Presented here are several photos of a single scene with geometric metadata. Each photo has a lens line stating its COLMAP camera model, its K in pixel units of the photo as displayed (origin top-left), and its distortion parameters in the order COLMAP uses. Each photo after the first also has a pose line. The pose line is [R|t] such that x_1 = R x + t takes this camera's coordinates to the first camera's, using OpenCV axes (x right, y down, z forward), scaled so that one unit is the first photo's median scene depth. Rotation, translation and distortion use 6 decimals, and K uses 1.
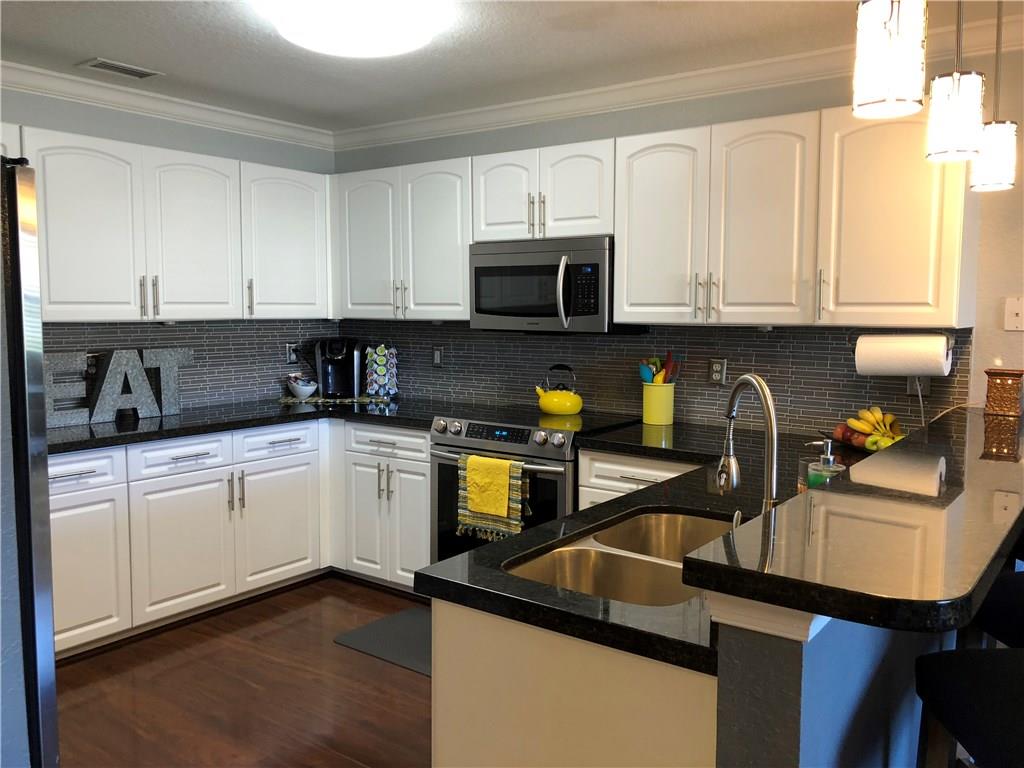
lens RADIAL K [[816.9, 0, 509.4], [0, 816.9, 381.7], [0, 0, 1]] dist [-0.014674, 0.007469]
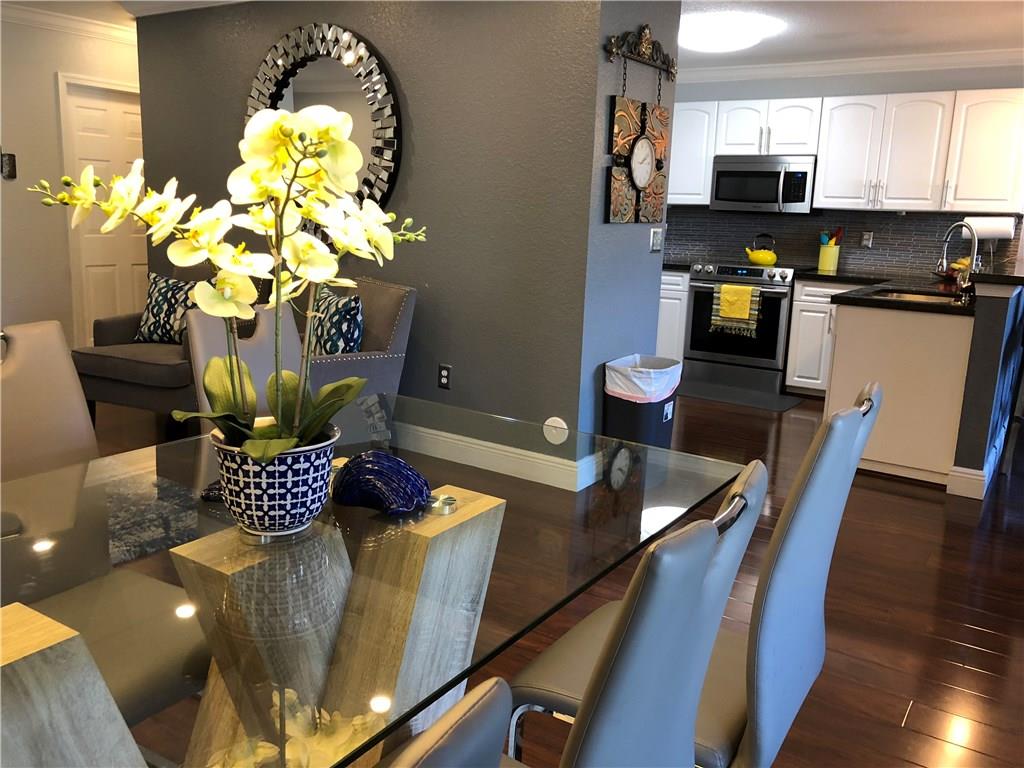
lens RADIAL K [[816.9, 0, 518.0], [0, 816.9, 380.0], [0, 0, 1]] dist [-0.014674, 0.007469]
pose [[0.998119, 0.020237, 0.057863, -0.509980], [-0.026656, 0.993304, 0.112408, 0.097464], [-0.055201, -0.113739, 0.991976, -0.613451]]
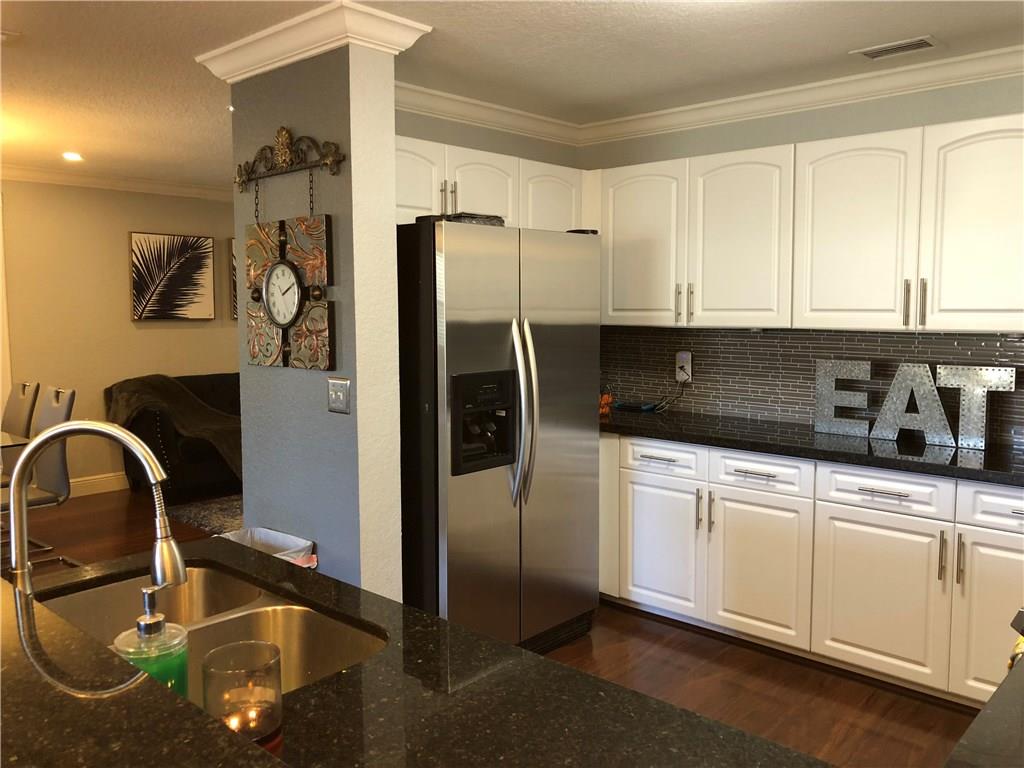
lens RADIAL K [[816.9, 0, 513.9], [0, 816.9, 386.1], [0, 0, 1]] dist [-0.014674, 0.007469]
pose [[-0.108190, 0.083569, -0.990612, 0.604292], [-0.102103, 0.990257, 0.094690, -0.072465], [0.988873, 0.111389, -0.098603, 0.886269]]
